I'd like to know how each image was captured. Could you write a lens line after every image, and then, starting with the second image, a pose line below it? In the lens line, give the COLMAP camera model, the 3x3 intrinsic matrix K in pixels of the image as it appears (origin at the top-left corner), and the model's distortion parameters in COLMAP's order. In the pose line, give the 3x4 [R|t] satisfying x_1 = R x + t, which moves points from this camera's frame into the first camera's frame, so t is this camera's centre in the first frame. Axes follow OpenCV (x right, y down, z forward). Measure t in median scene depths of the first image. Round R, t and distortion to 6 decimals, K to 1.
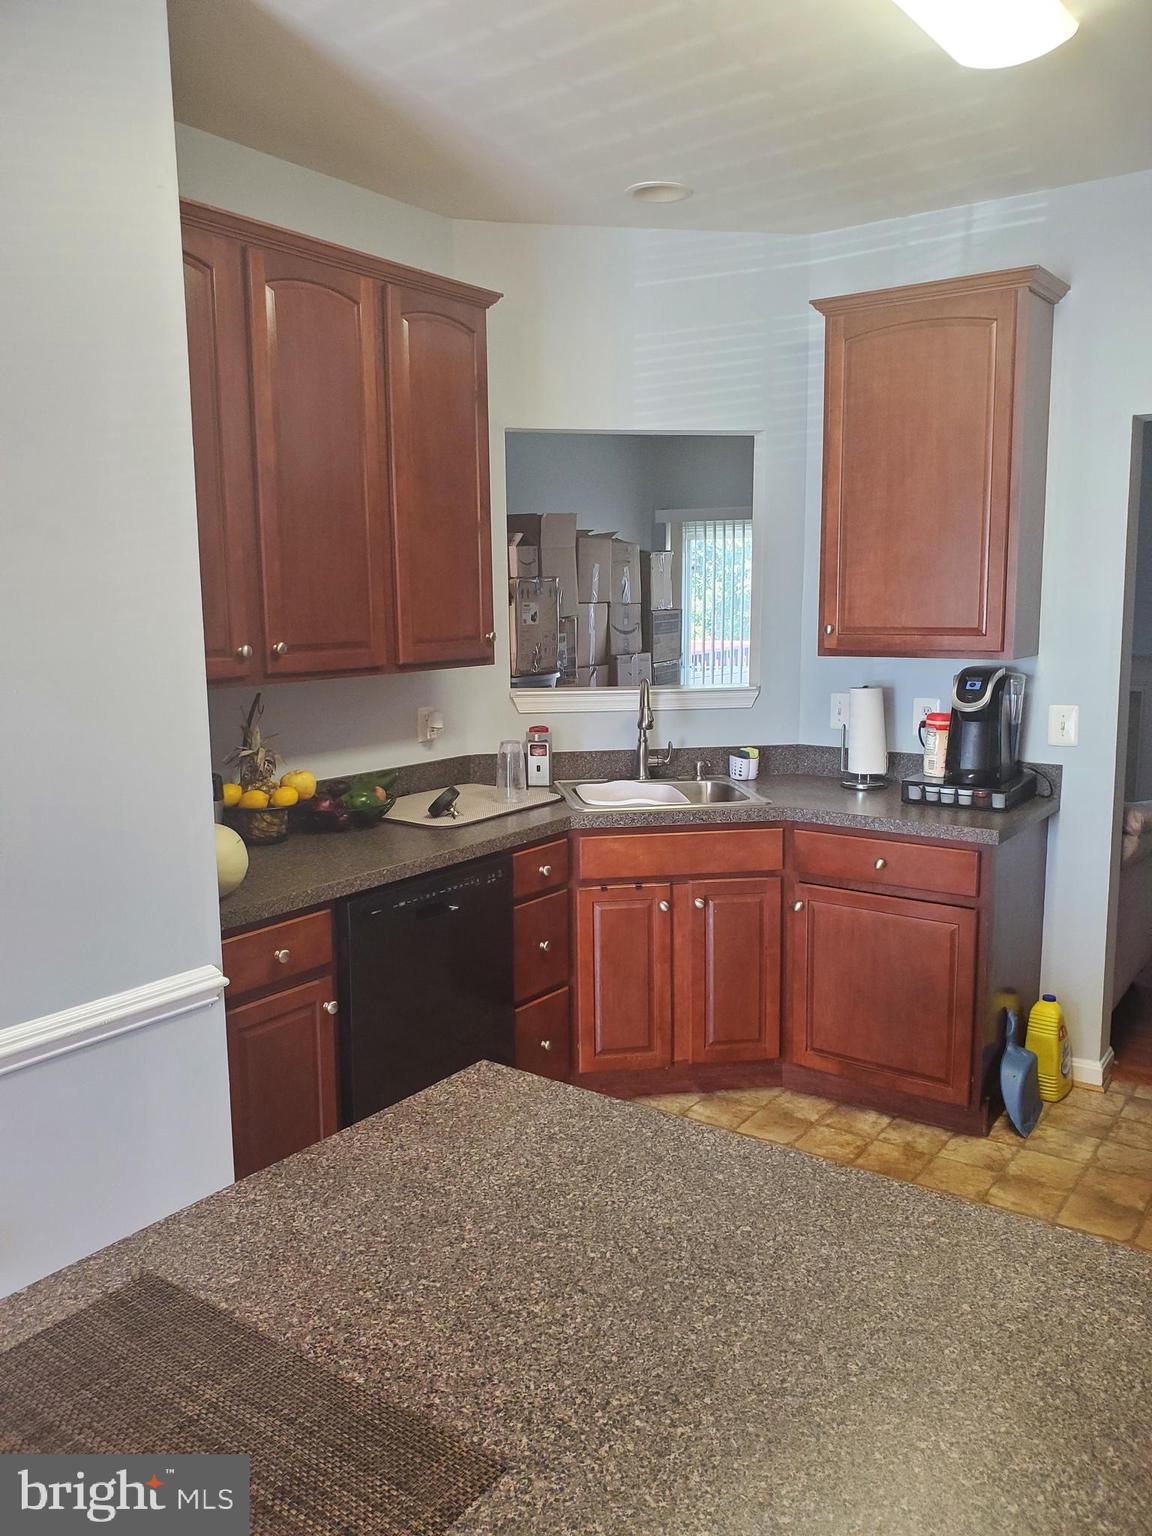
lens RADIAL K [[1164.2, 0, 647.9], [0, 1164.2, 769.0], [0, 0, 1]] dist [0.006015, 0.001600]
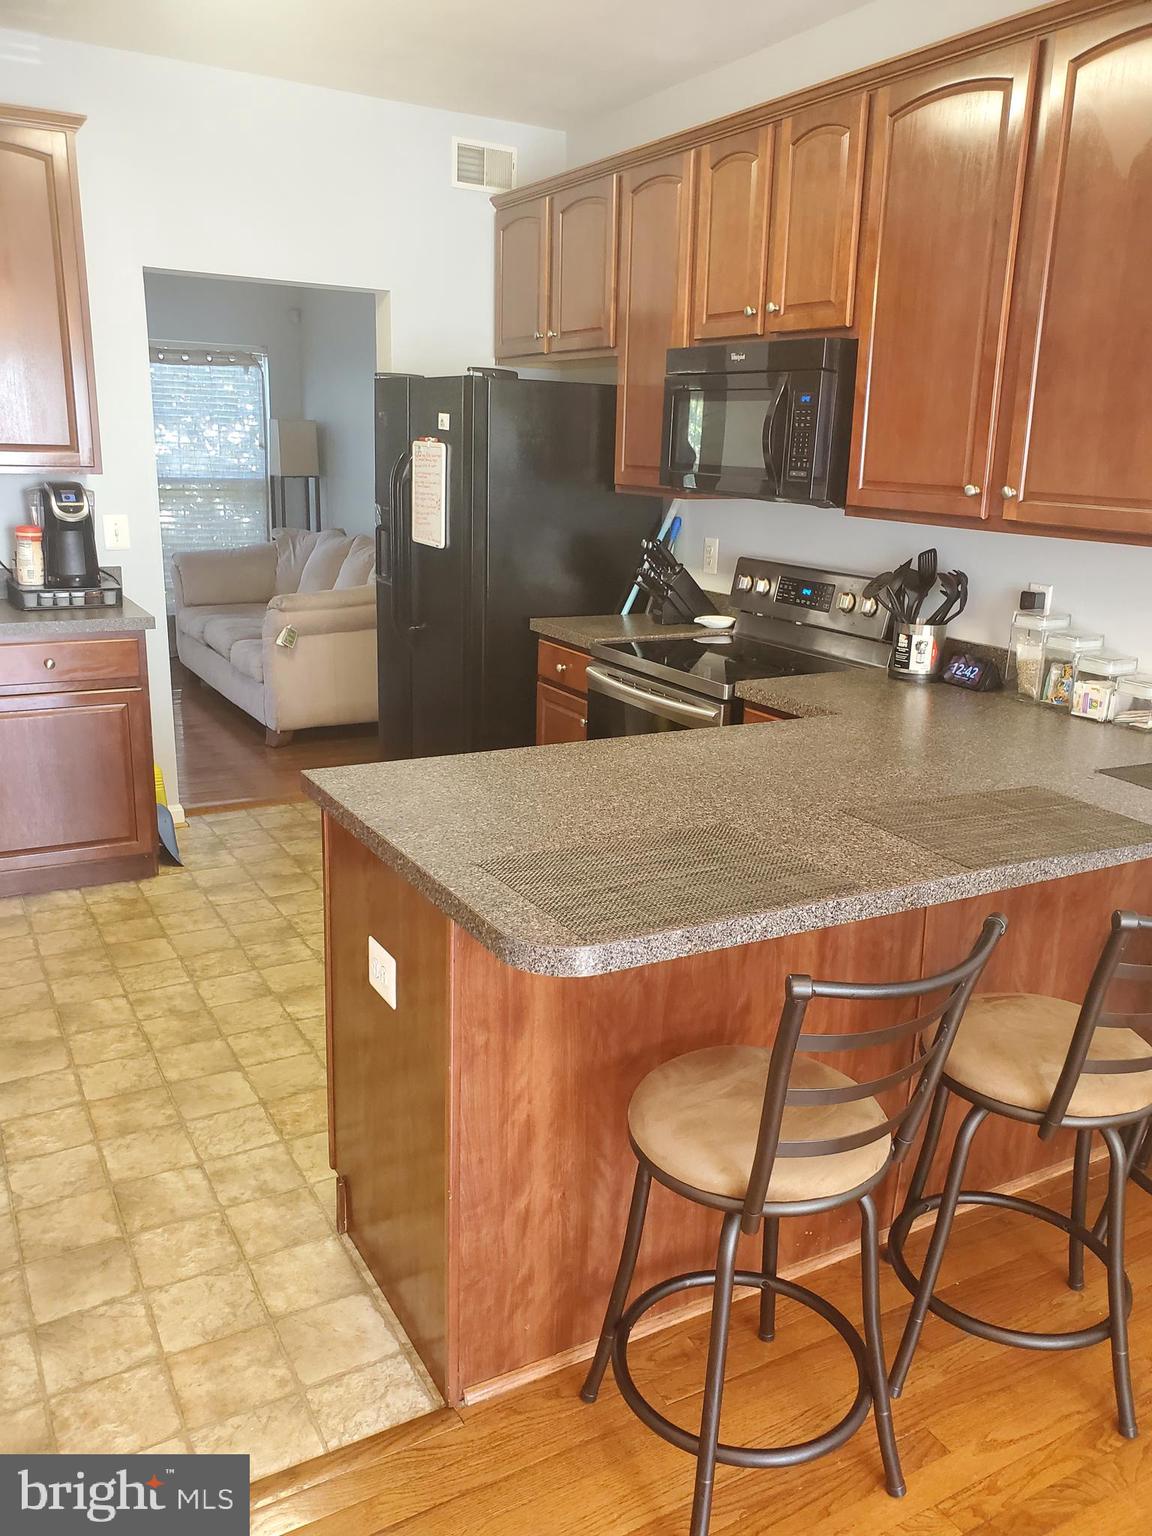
lens RADIAL K [[1177.3, 0, 576.0], [0, 1177.3, 768.0], [0, 0, 1]] dist [0.005260, -0.000441]
pose [[0.421719, -0.213671, 0.881191, -0.564676], [0.091855, 0.976906, 0.192920, 0.008238], [-0.902062, -0.000417, 0.431607, 0.070898]]
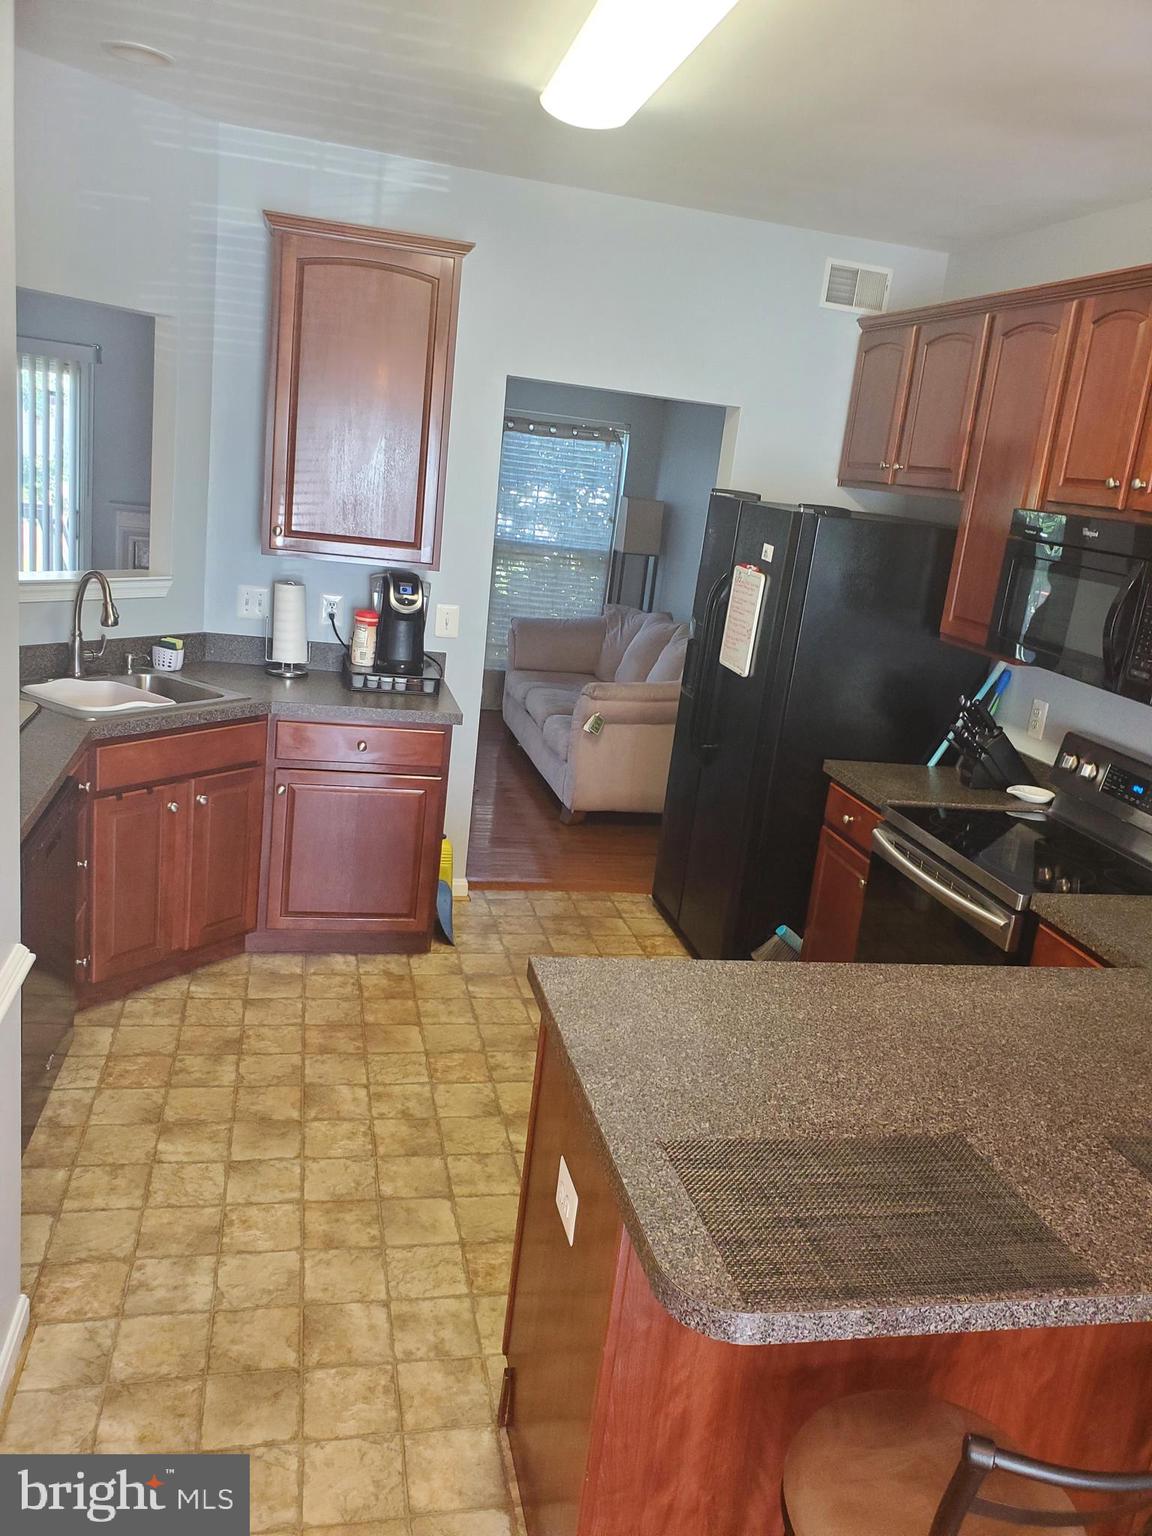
lens RADIAL K [[1162.2, 0, 584.3], [0, 1162.2, 753.3], [0, 0, 1]] dist [0.007564, -0.008798]
pose [[0.665282, -0.098962, 0.740004, -0.494125], [-0.014843, 0.989227, 0.145636, -0.082413], [-0.746444, -0.107873, 0.656646, 0.062217]]
